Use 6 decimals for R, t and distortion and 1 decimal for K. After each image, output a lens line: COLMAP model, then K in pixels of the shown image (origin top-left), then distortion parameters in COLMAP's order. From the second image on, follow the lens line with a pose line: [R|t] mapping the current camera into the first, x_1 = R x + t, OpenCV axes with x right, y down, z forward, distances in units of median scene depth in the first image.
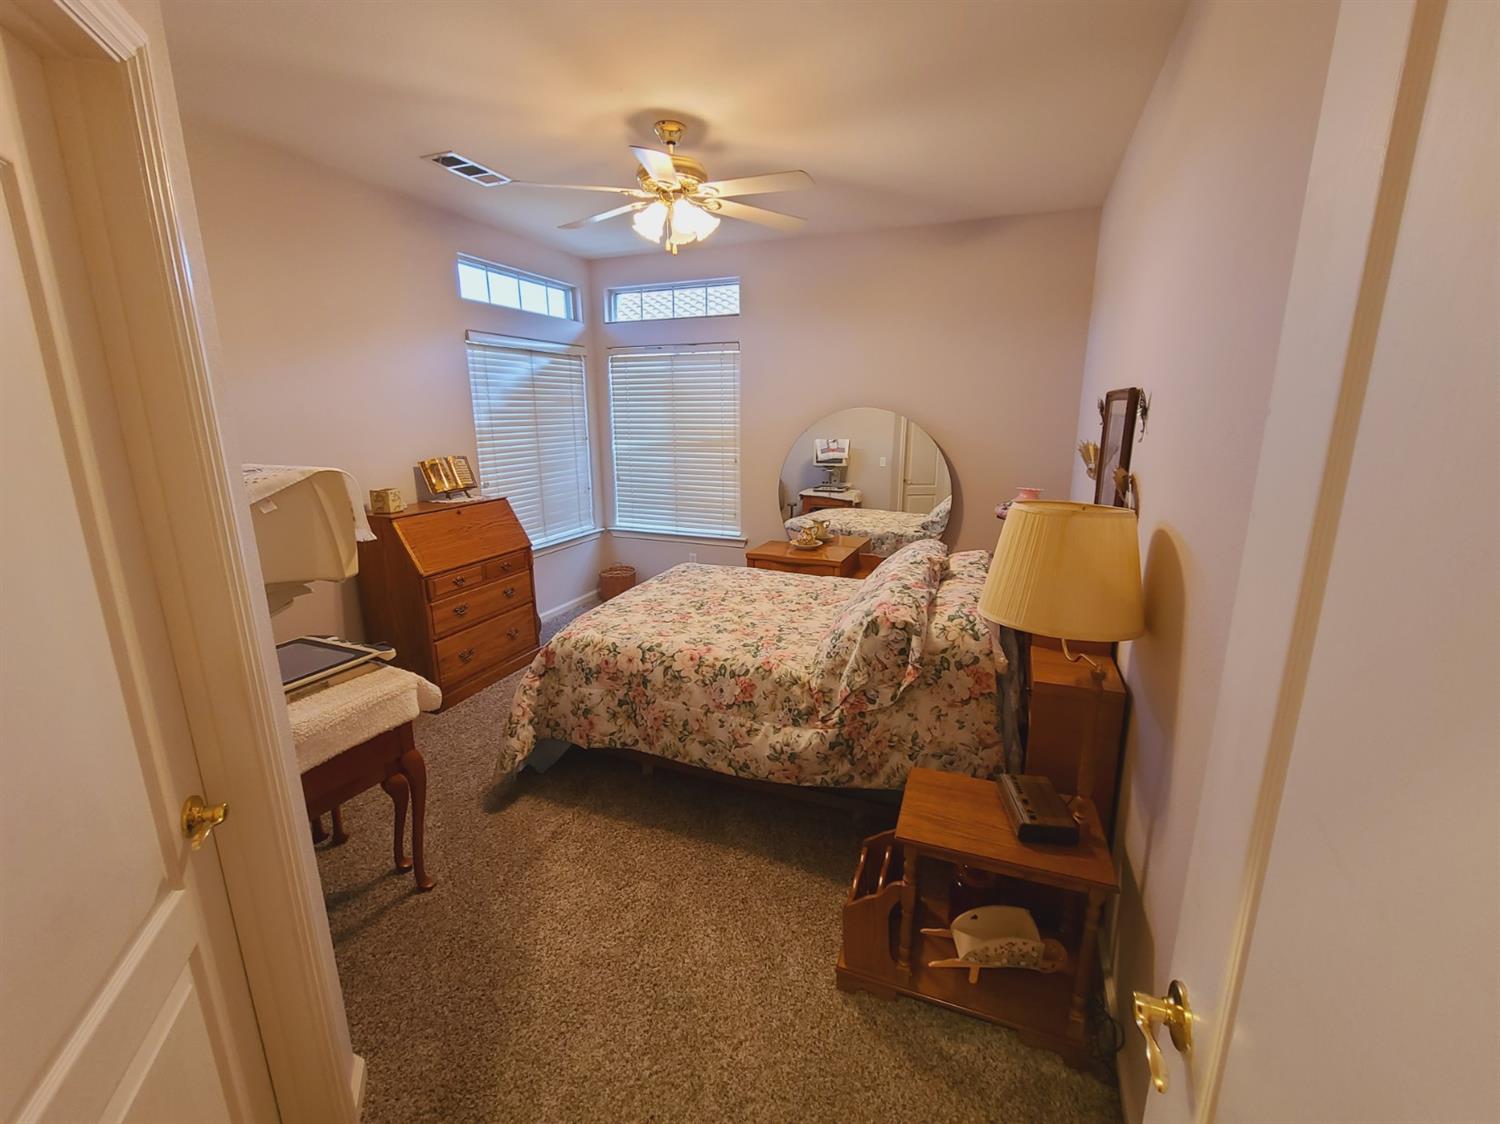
lens RADIAL K [[615.5, 0, 760.3], [0, 615.5, 555.0], [0, 0, 1]] dist [-0.001728, -0.000794]
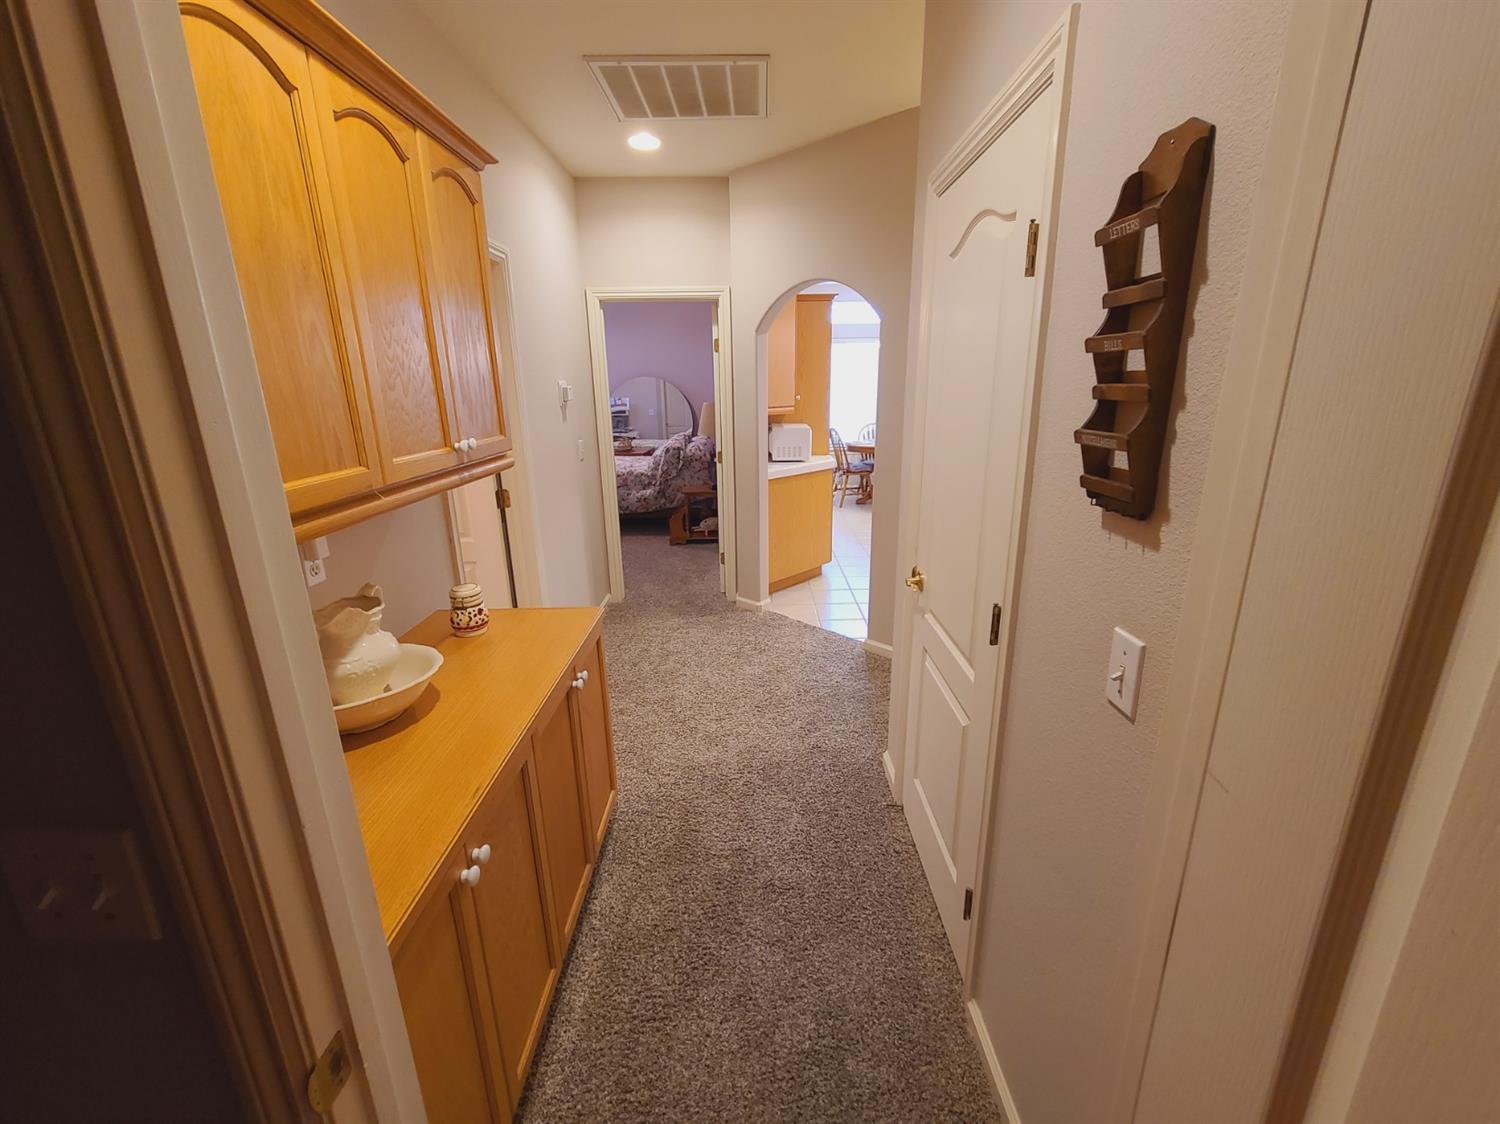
lens RADIAL K [[615.5, 0, 760.3], [0, 615.5, 555.0], [0, 0, 1]] dist [-0.001728, -0.000794]
pose [[0.922906, -0.114923, 0.367475, -0.542472], [0.098169, 0.993108, 0.064030, 0.457833], [-0.372301, -0.023019, 0.927827, -1.903338]]
